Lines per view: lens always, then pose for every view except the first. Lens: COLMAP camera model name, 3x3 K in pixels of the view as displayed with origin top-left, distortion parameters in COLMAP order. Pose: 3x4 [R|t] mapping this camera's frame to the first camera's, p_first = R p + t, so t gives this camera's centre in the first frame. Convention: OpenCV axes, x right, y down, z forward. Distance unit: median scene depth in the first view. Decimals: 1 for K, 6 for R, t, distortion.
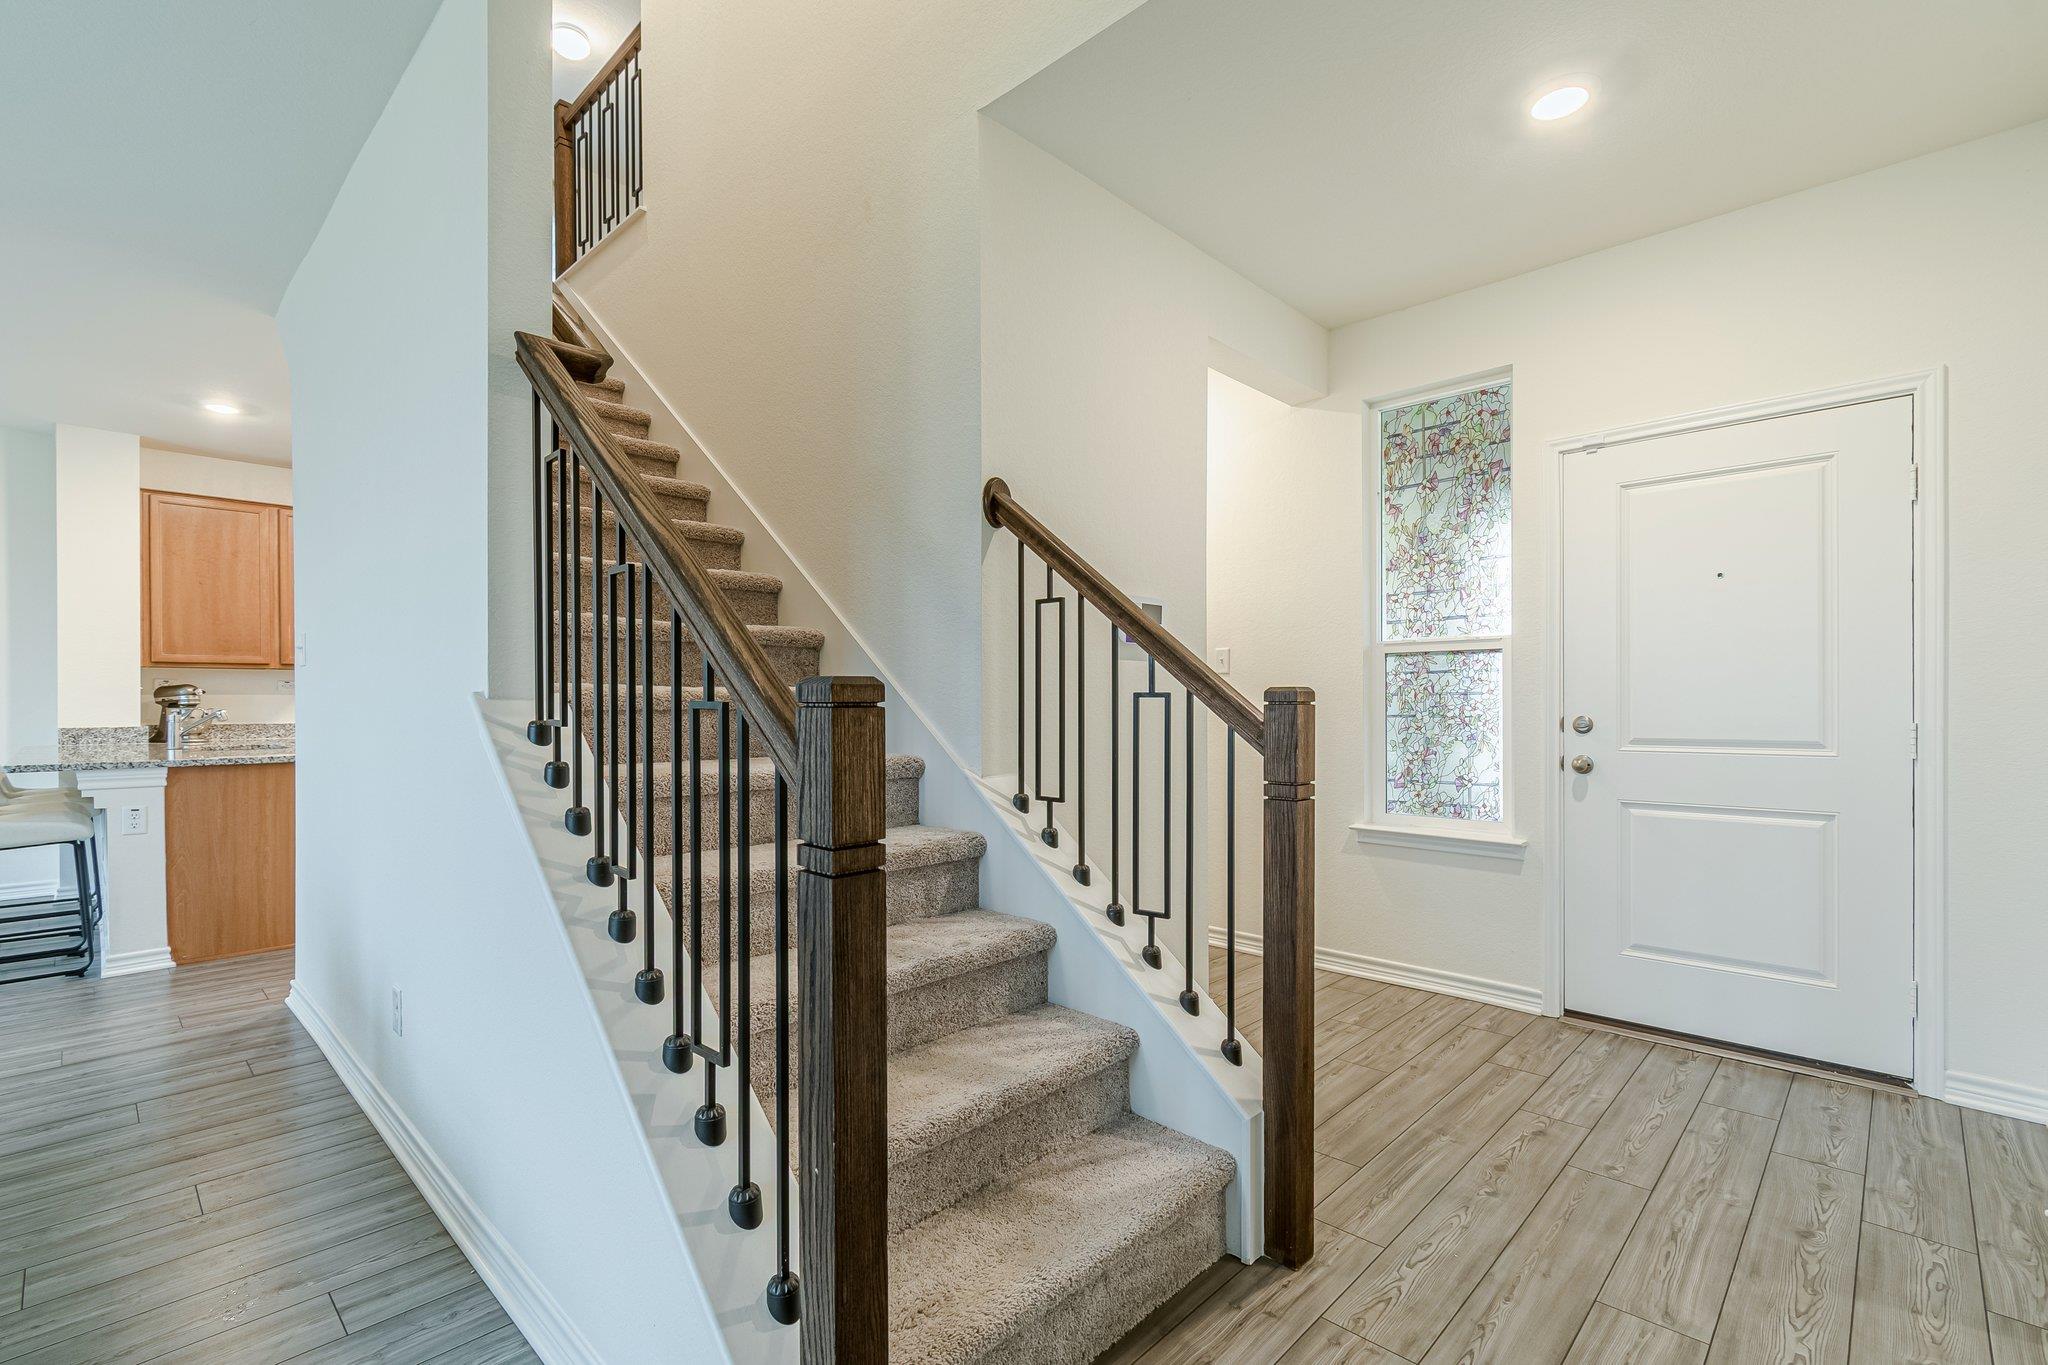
lens RADIAL K [[913.9, 0, 1024.3], [0, 913.9, 701.9], [0, 0, 1]] dist [0.000473, 0.000019]
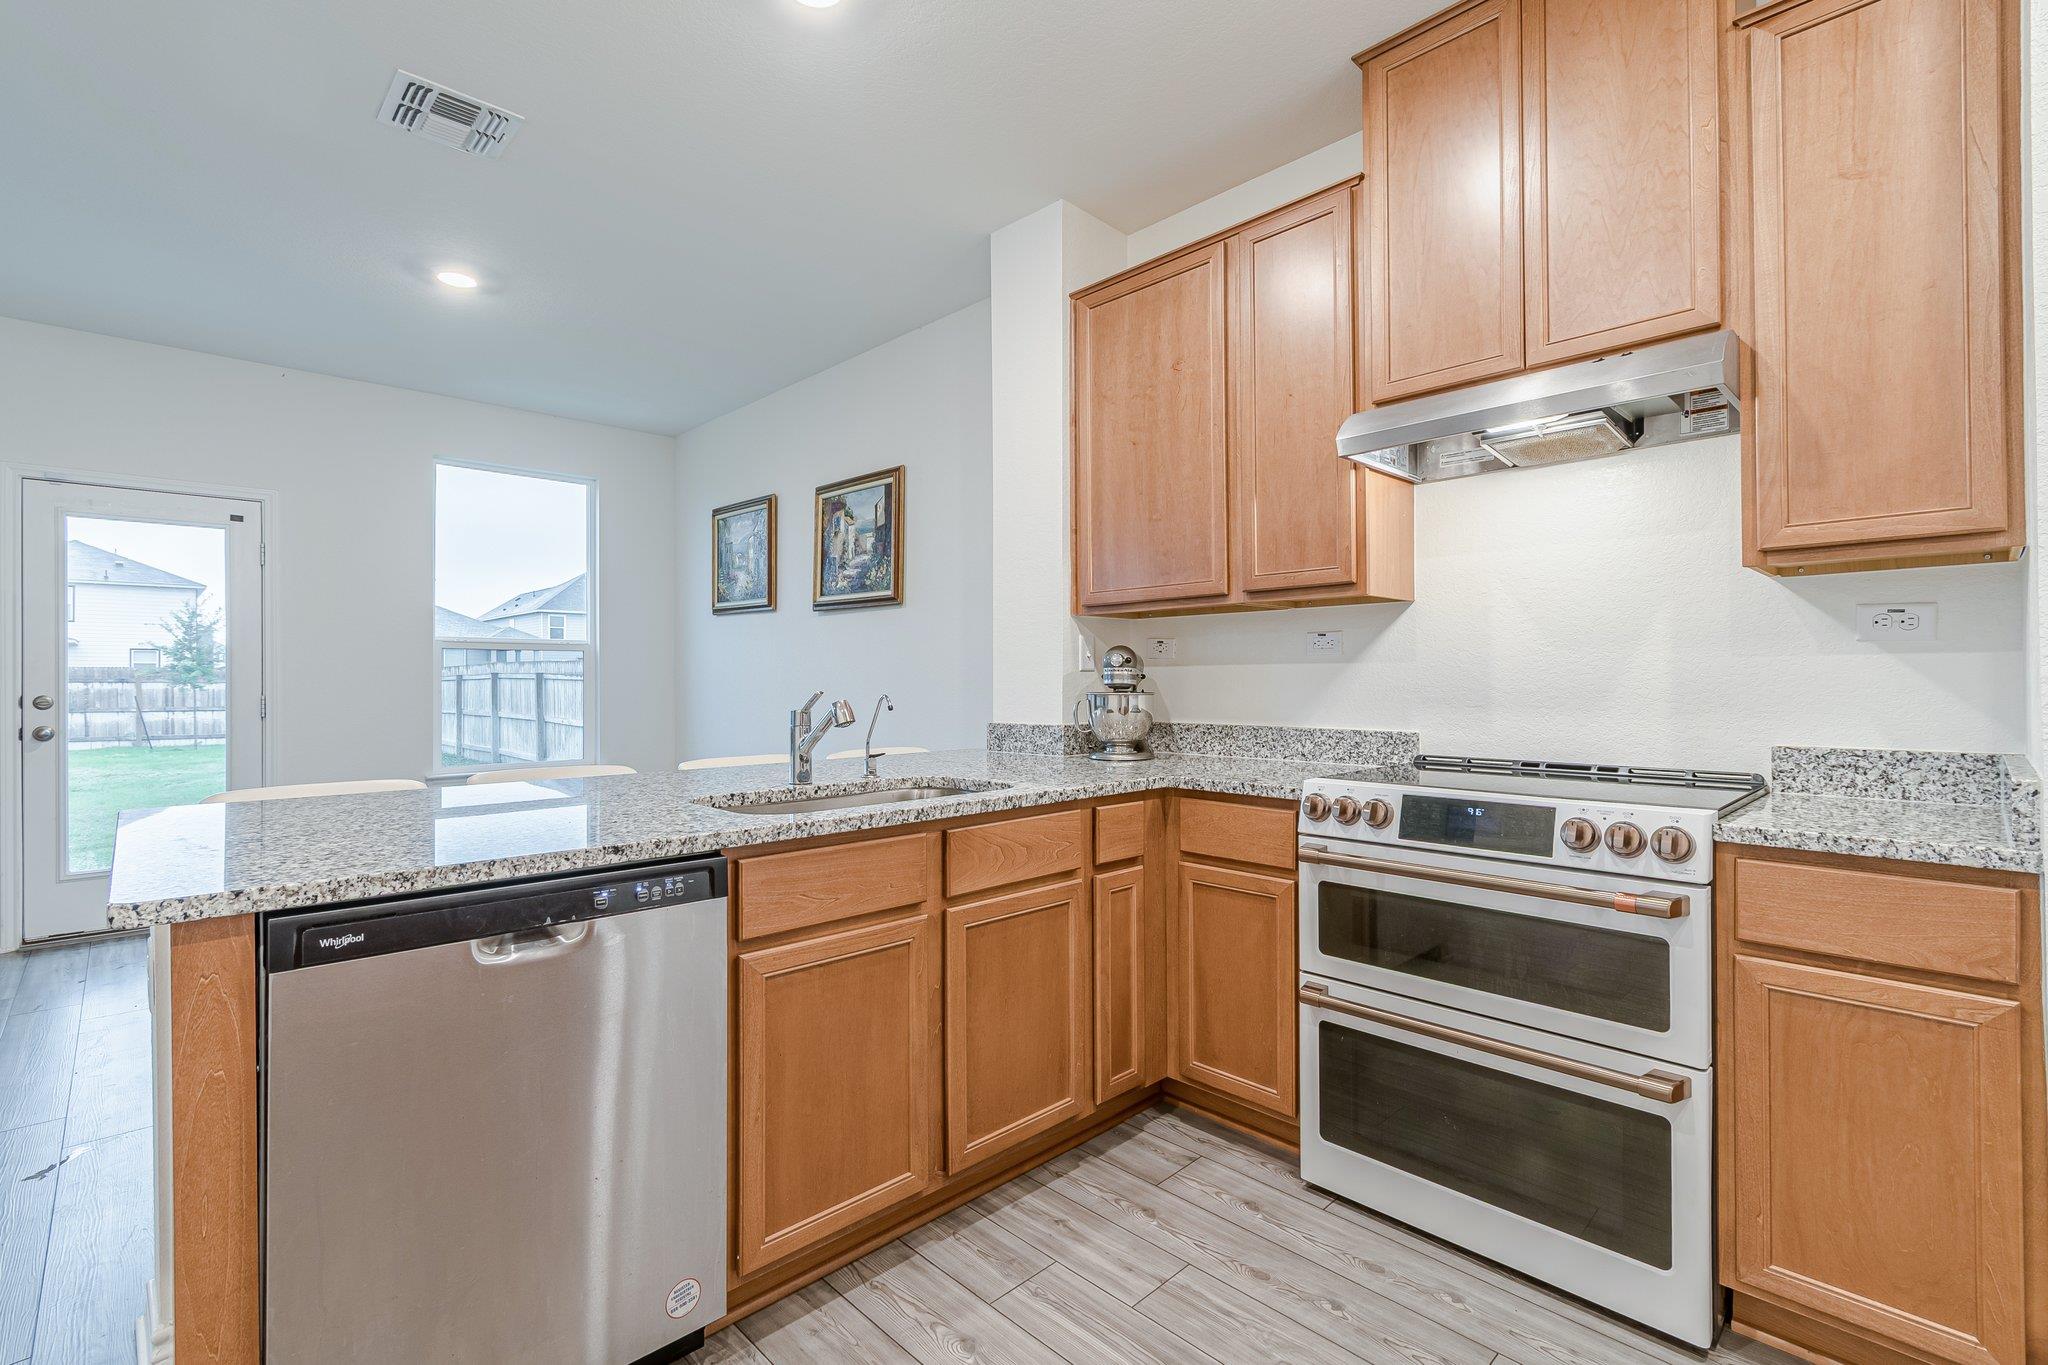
lens RADIAL K [[918.2, 0, 1026.8], [0, 918.2, 674.7], [0, 0, 1]] dist [0.001499, 0.000050]
pose [[-0.031798, -0.001365, -0.999493, -0.405917], [0.003704, 0.999992, -0.001483, -0.002289], [0.999487, -0.003749, -0.031793, 0.980981]]
